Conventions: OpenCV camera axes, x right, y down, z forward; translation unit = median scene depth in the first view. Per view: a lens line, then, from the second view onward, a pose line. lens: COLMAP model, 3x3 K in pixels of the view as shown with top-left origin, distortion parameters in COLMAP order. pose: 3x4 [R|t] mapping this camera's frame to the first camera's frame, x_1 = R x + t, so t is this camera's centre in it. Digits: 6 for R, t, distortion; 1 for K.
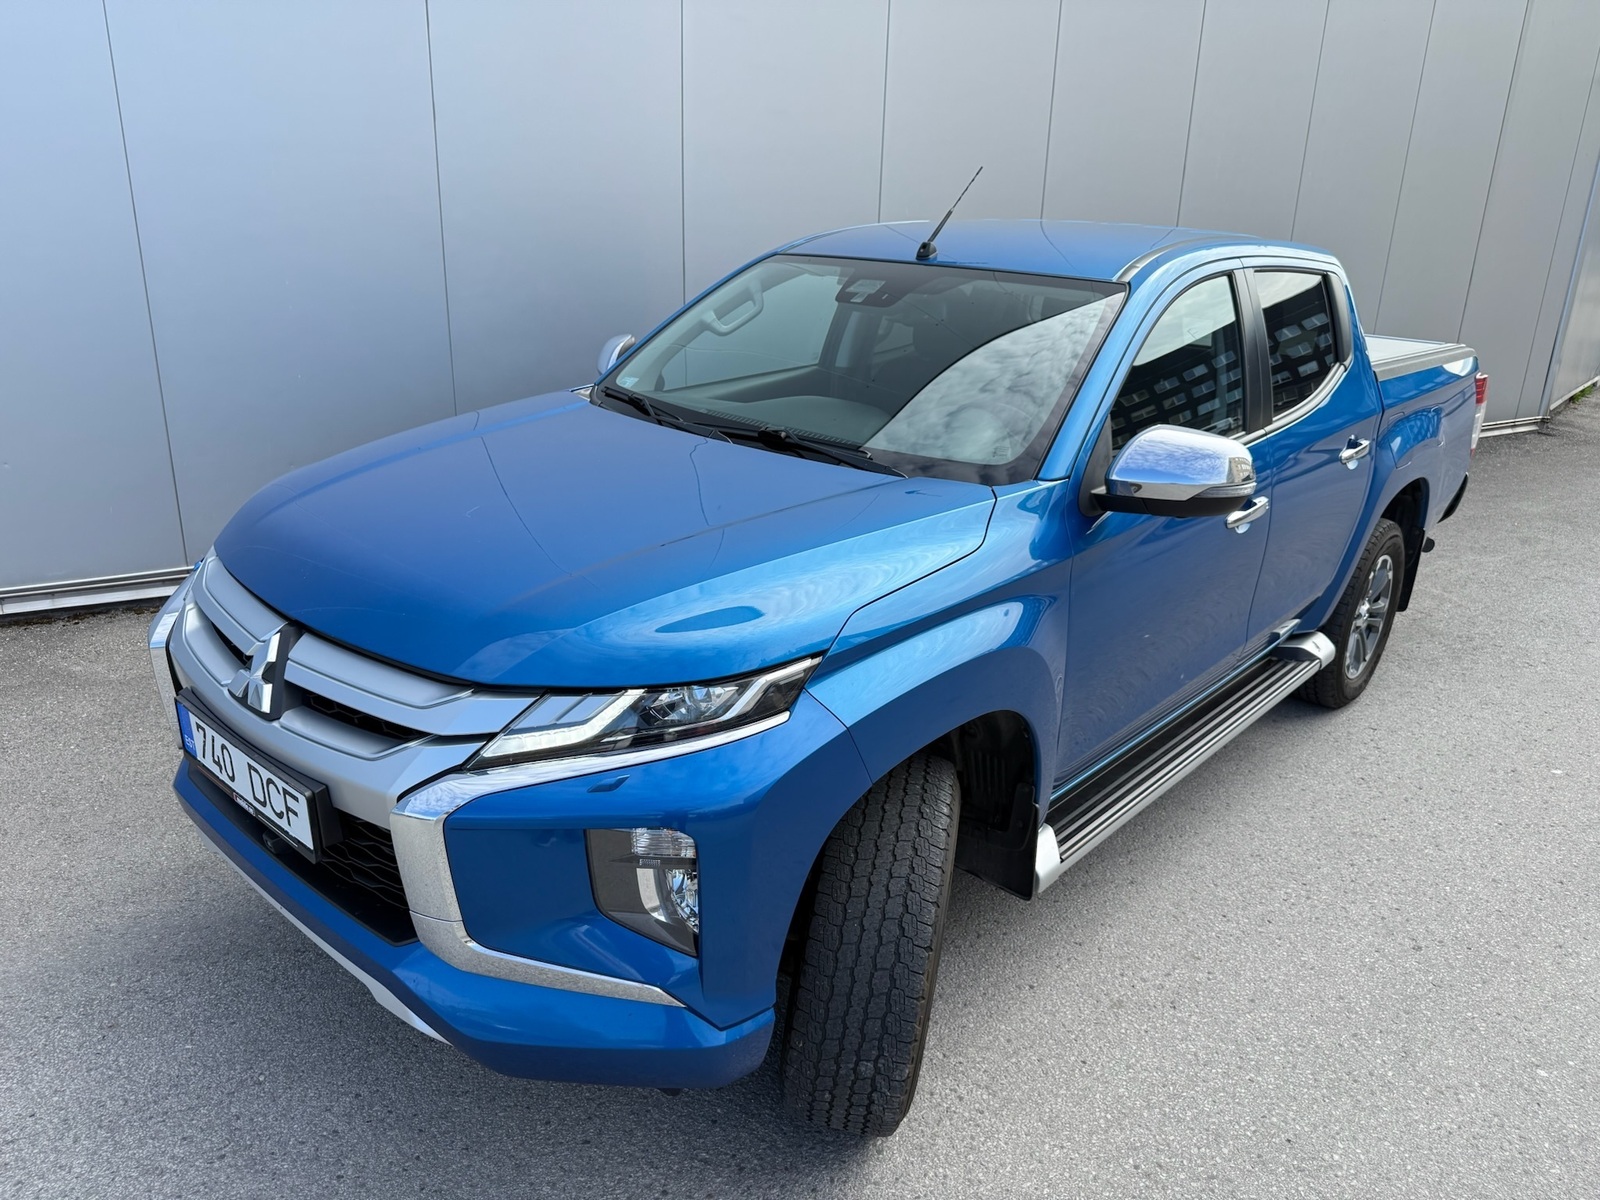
lens RADIAL K [[1100.7, 0, 812.8], [0, 1100.7, 609.3], [0, 0, 1]] dist [0.046716, -0.043574]
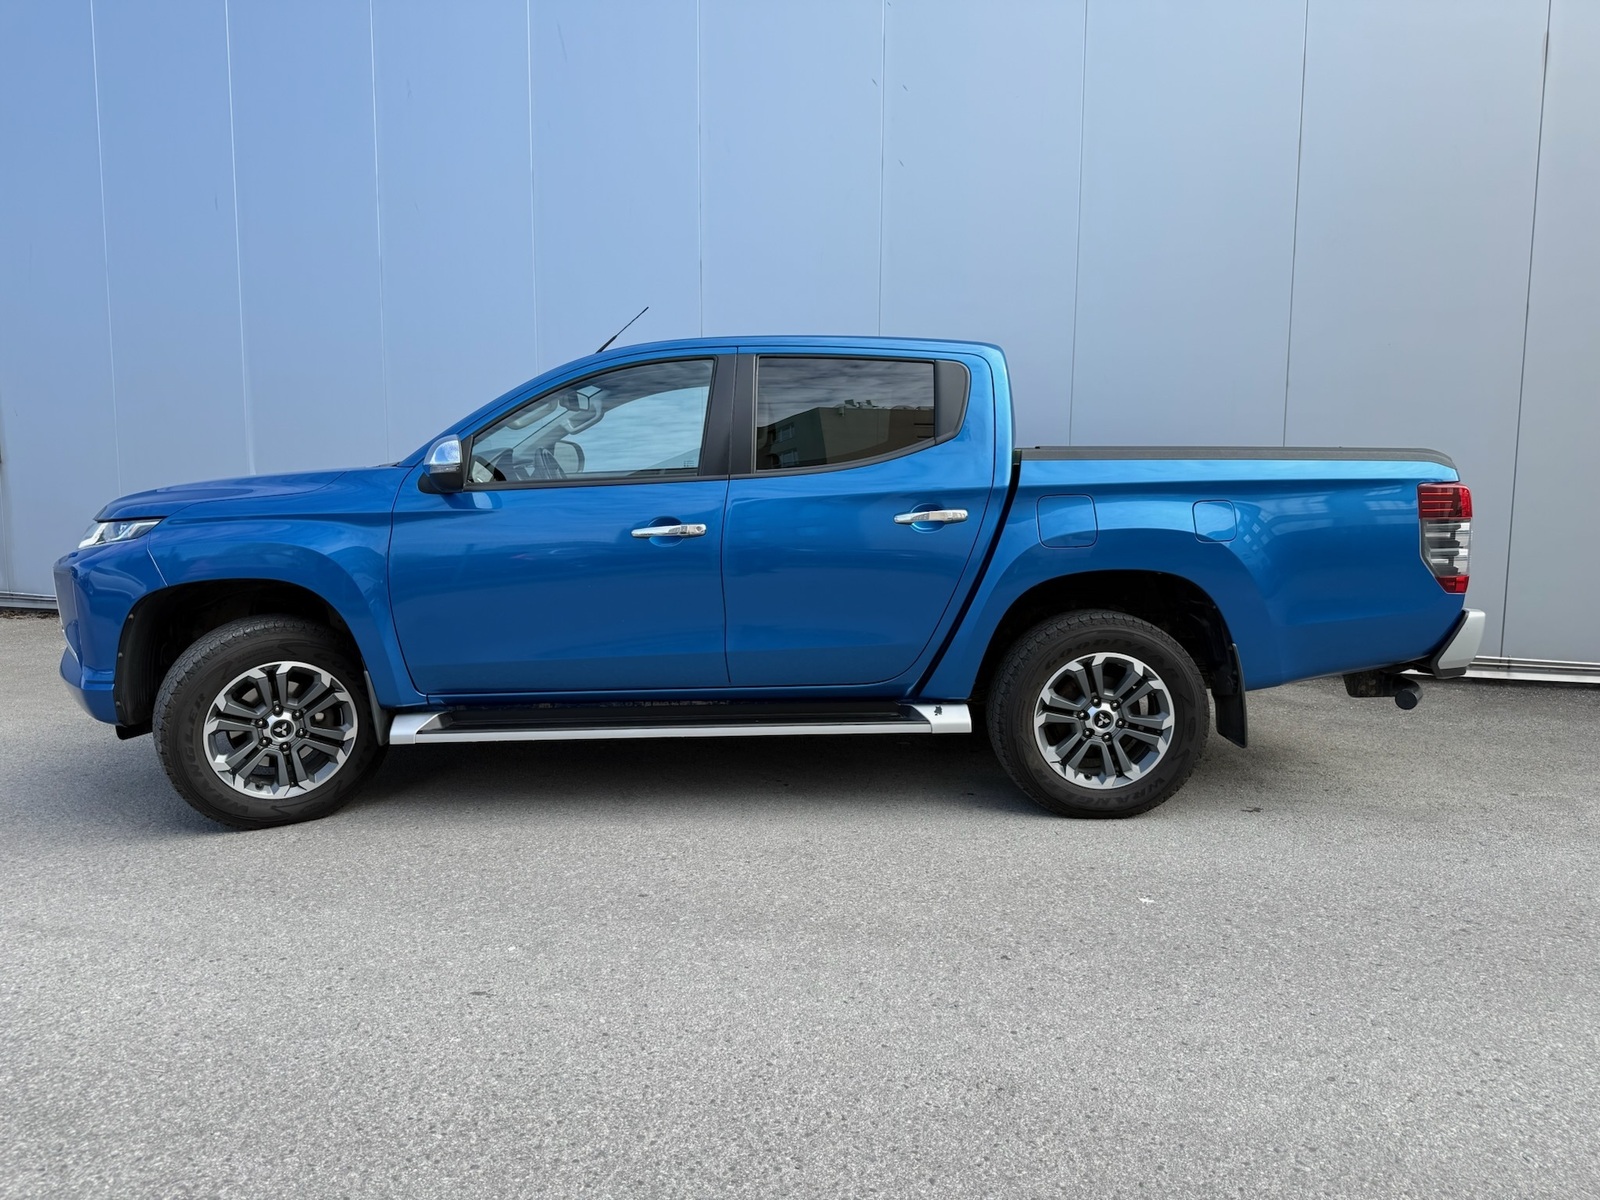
lens RADIAL K [[1100.7, 0, 803.6], [0, 1100.7, 603.8], [0, 0, 1]] dist [0.046716, -0.043574]
pose [[0.693296, 0.052932, -0.718706, 1.733080], [-0.217485, 0.966168, -0.138638, 0.165661], [0.687052, 0.252425, 0.681352, 0.323668]]
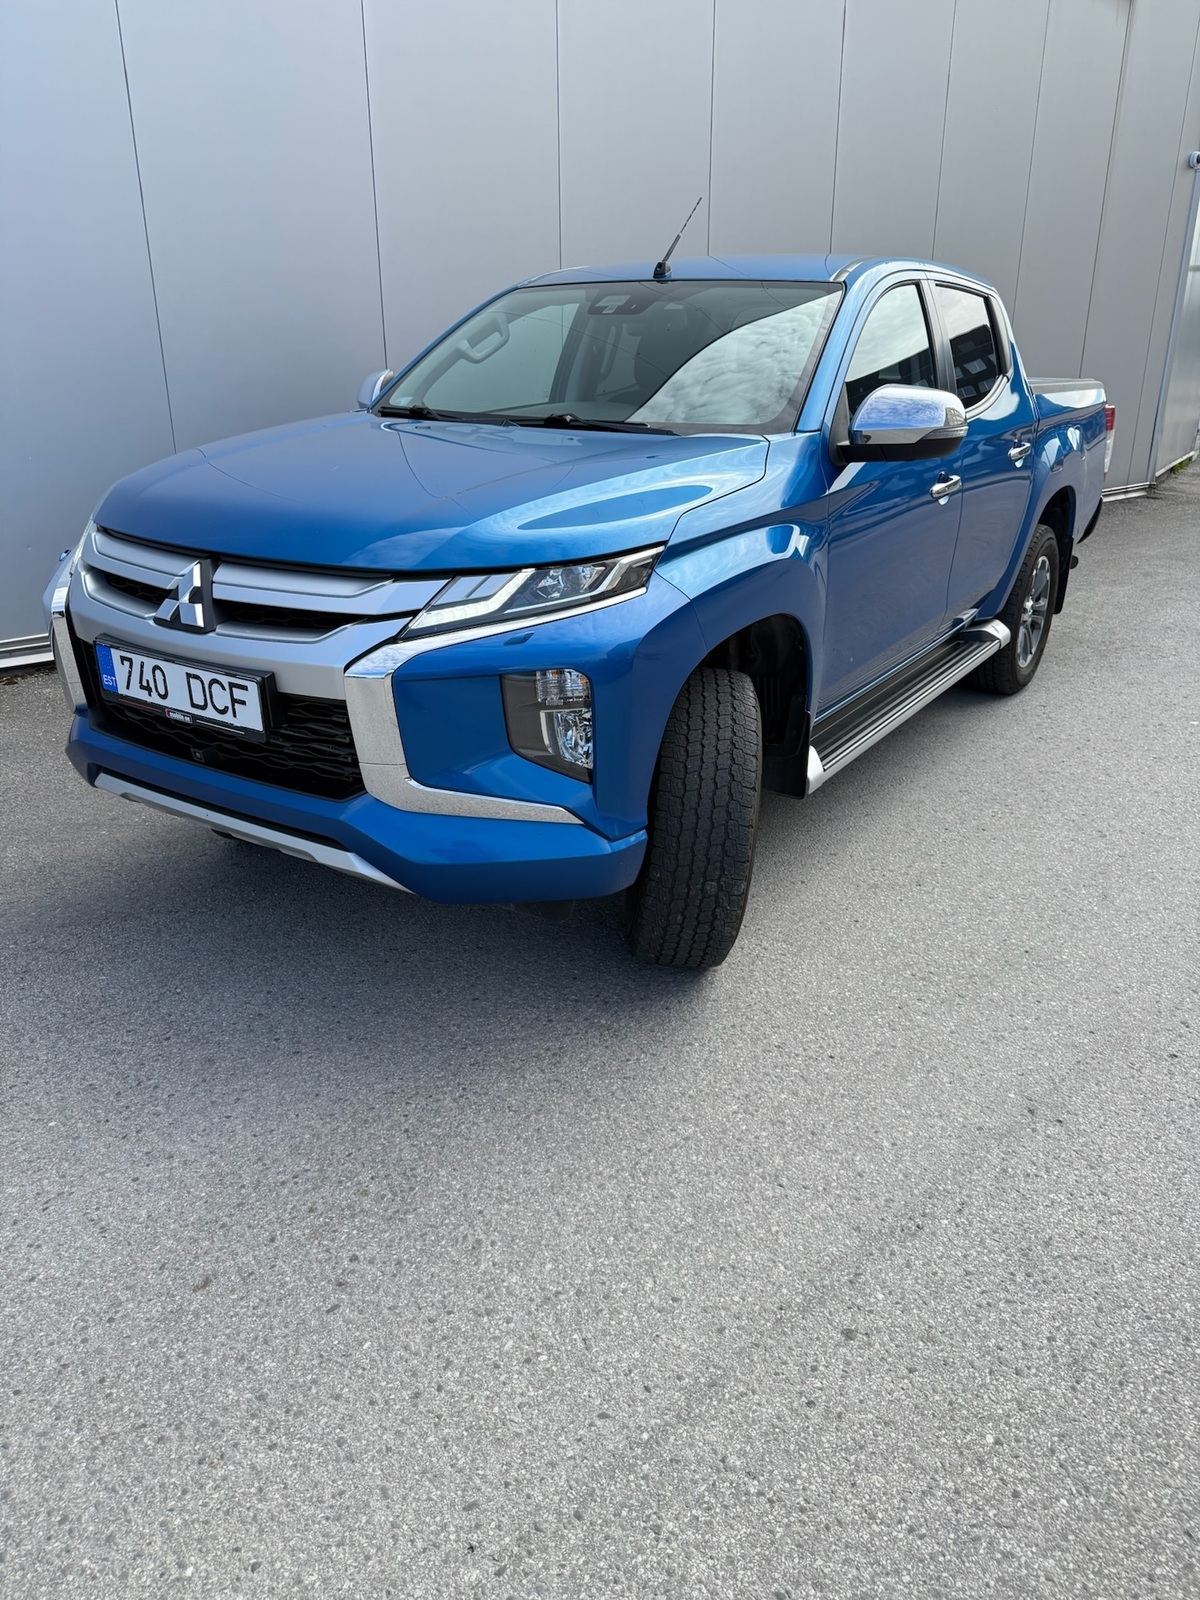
lens RADIAL K [[1100.7, 0, 600.6], [0, 1100.7, 800.9], [0, 0, 1]] dist [0.046716, -0.043574]
pose [[0.989620, -0.084473, 0.116258, -0.169812], [0.079086, 0.995603, 0.050200, 0.192431], [-0.119987, -0.040485, 0.991950, -0.177087]]
